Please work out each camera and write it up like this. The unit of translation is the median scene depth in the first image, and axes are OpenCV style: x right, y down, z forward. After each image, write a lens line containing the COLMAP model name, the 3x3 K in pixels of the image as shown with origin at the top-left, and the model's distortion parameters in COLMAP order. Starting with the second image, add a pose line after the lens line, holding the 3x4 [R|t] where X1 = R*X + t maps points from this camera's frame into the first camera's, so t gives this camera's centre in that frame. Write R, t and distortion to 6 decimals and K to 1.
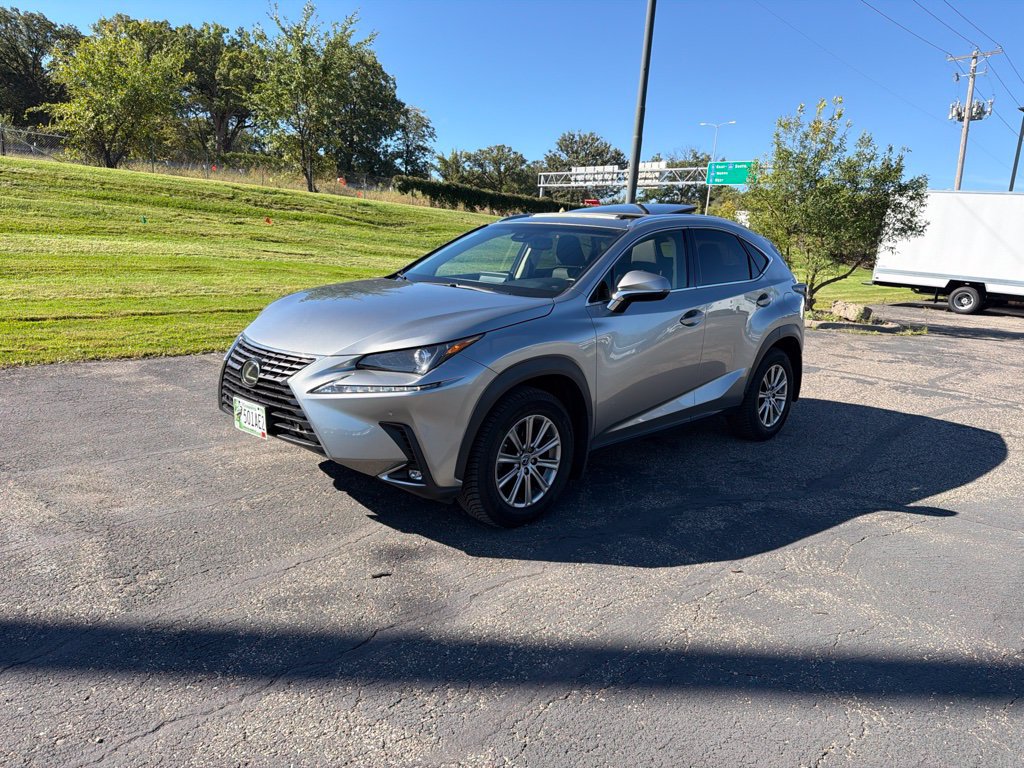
lens RADIAL K [[720.0, 0, 507.5], [0, 720.0, 390.1], [0, 0, 1]] dist [0.033742, -0.041775]
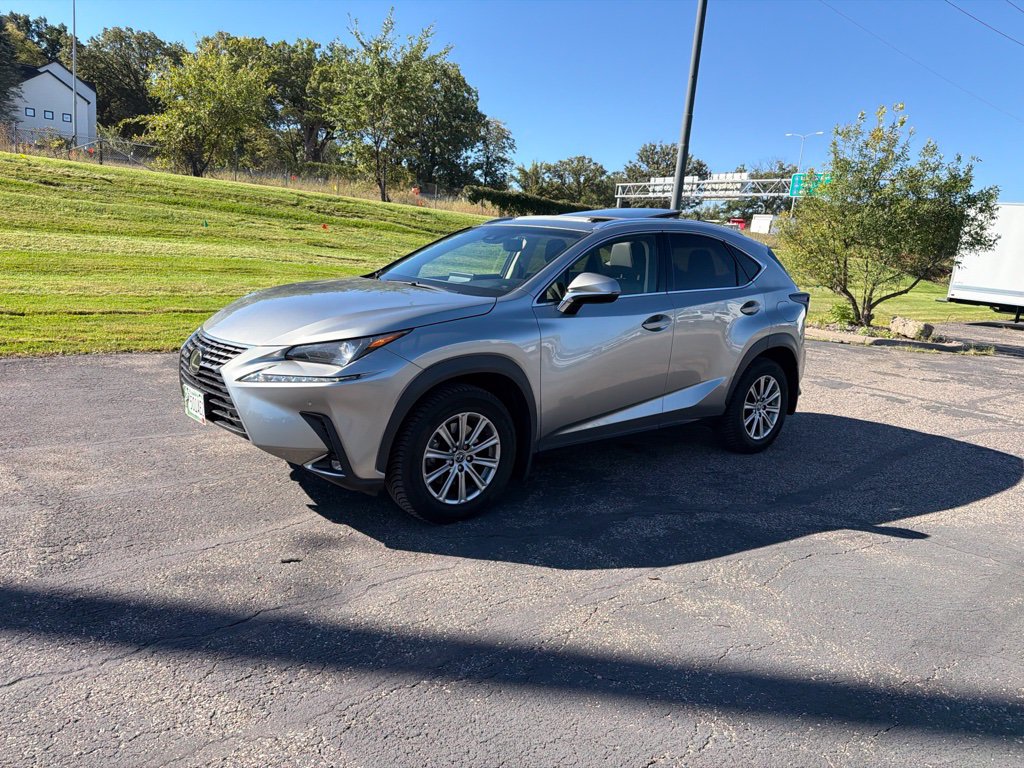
lens RADIAL K [[720.0, 0, 511.0], [0, 720.0, 392.6], [0, 0, 1]] dist [0.033742, -0.041775]
pose [[0.993970, 0.035472, -0.103754, 0.128447], [-0.036660, 0.999282, -0.009563, 0.009170], [0.103340, 0.013309, 0.994557, 0.004021]]
